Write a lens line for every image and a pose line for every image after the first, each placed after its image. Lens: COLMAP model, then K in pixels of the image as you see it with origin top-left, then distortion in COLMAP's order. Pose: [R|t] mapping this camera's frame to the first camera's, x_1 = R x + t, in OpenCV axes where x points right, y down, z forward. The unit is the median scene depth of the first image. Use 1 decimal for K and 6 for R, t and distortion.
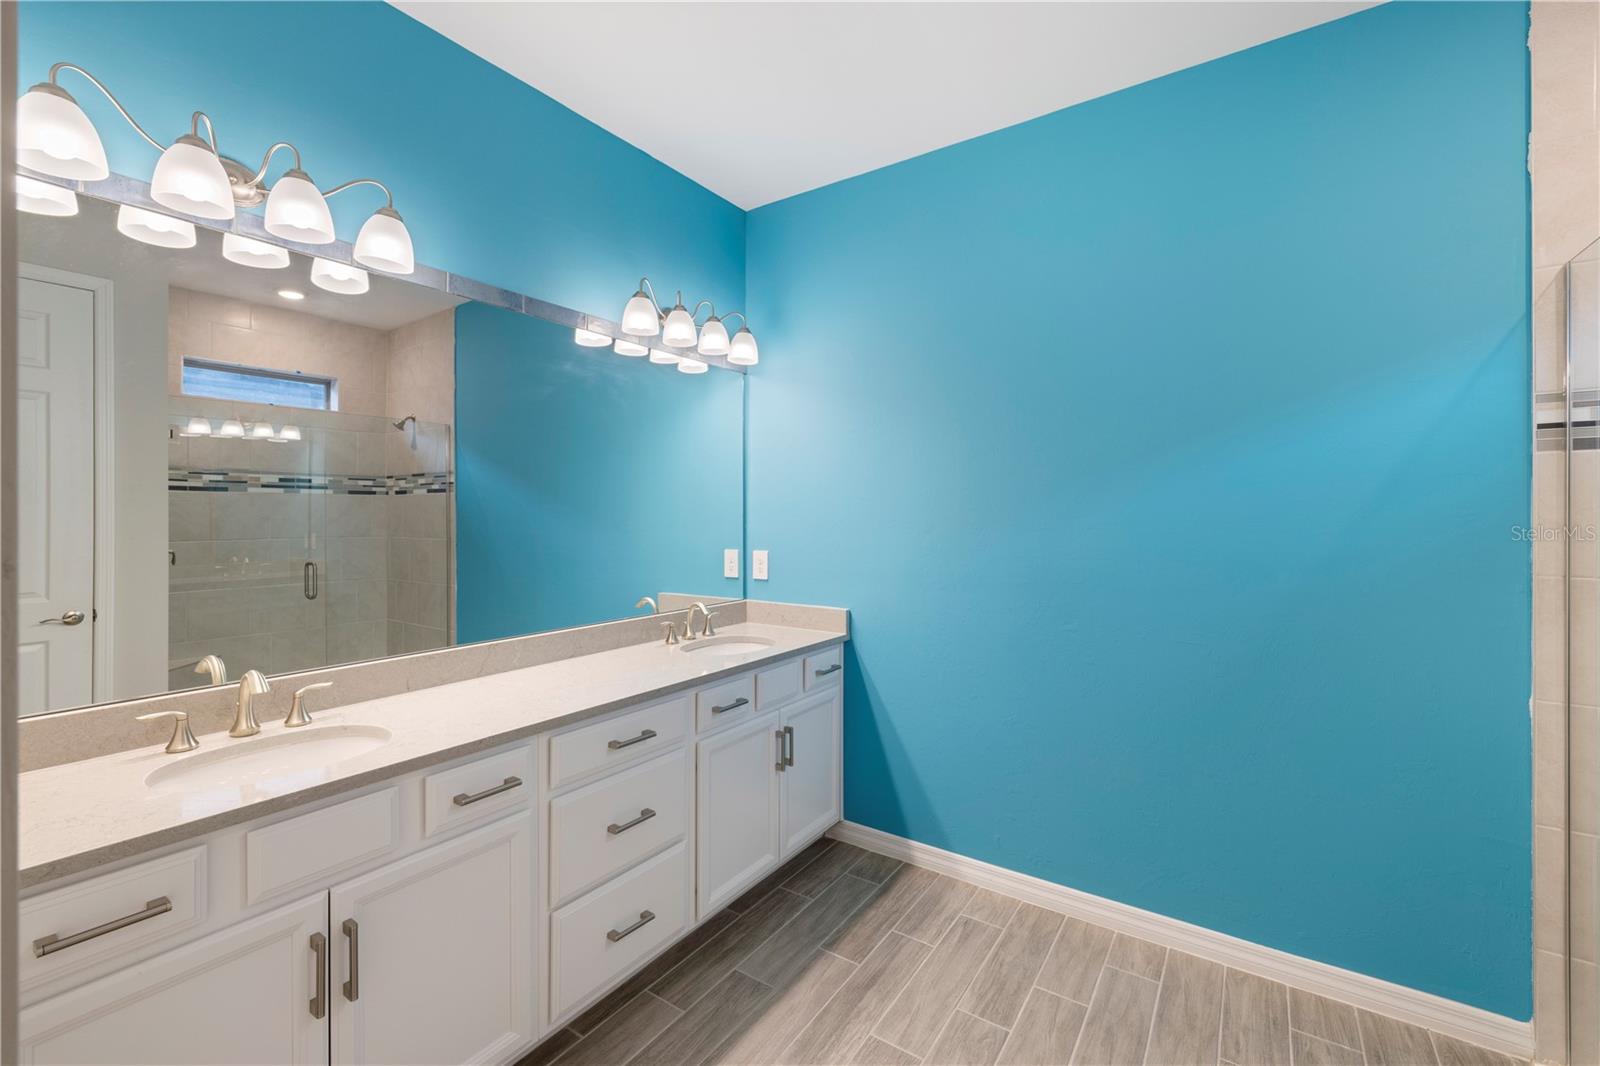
lens RADIAL K [[674.9, 0, 798.5], [0, 674.9, 516.7], [0, 0, 1]] dist [0.000567, -0.000026]
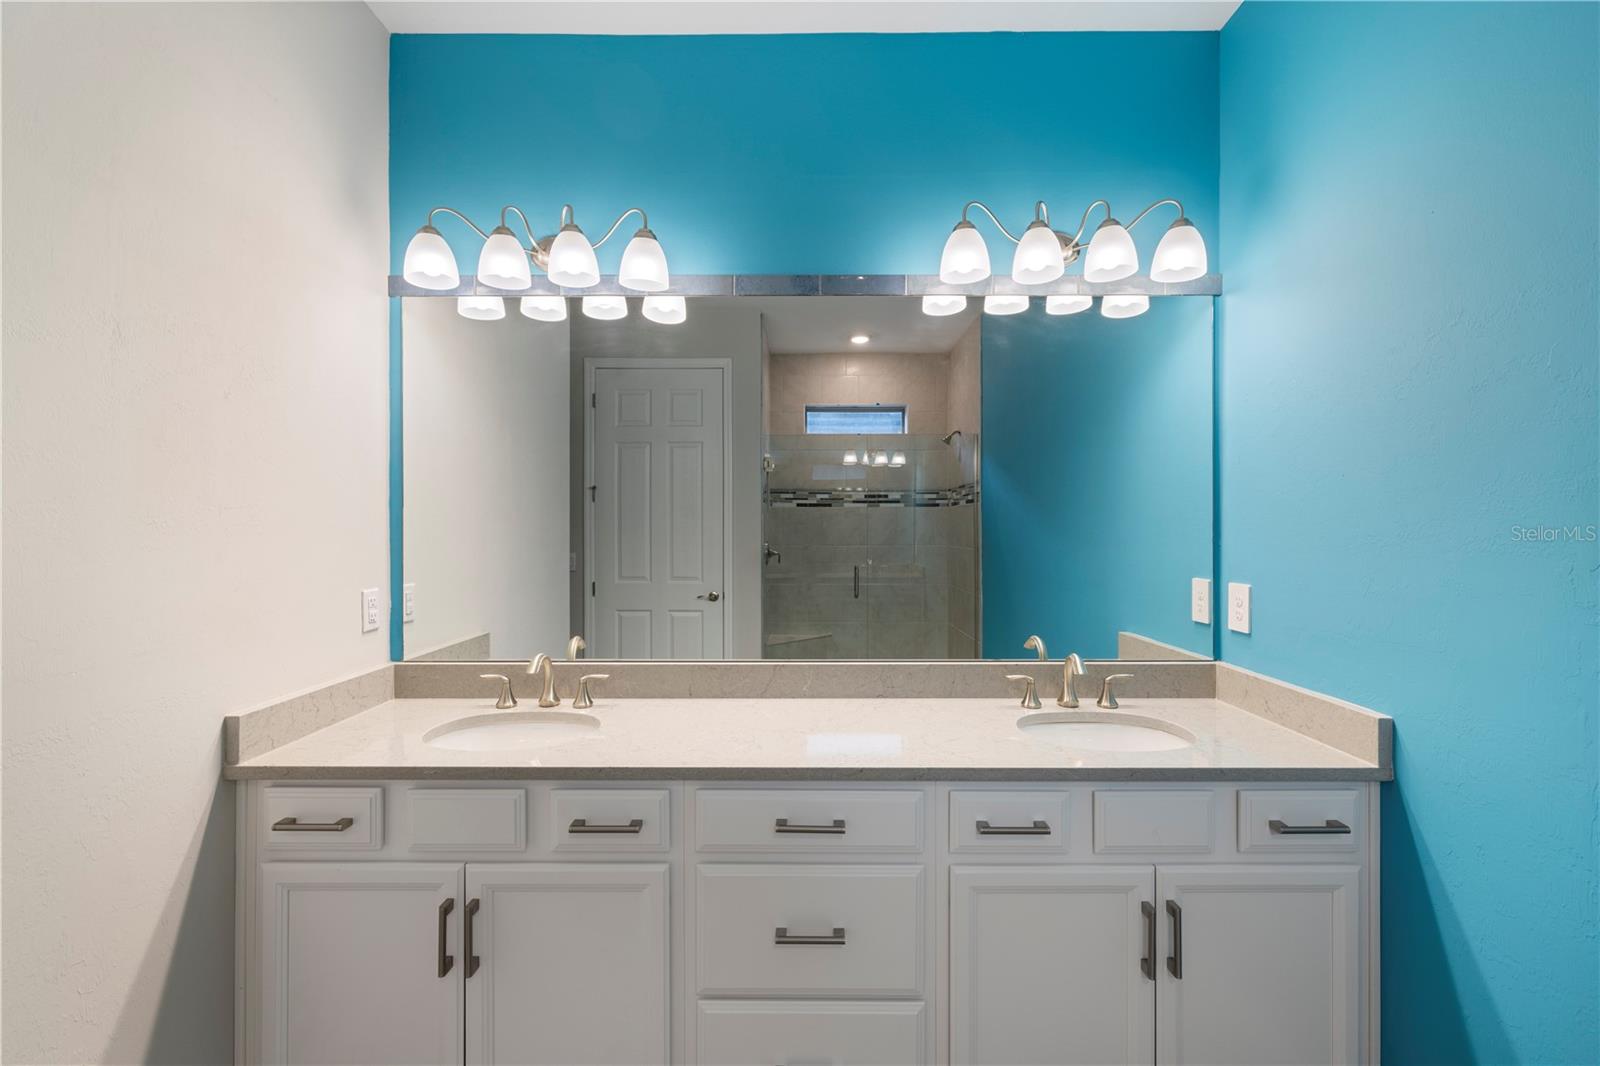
lens RADIAL K [[668.3, 0, 801.6], [0, 668.3, 524.7], [0, 0, 1]] dist [-0.000403, 0.000234]
pose [[0.563259, -0.002893, -0.826275, 0.211329], [-0.000895, 0.999991, -0.004111, 0.001402], [0.826280, 0.003055, 0.563252, 0.343926]]
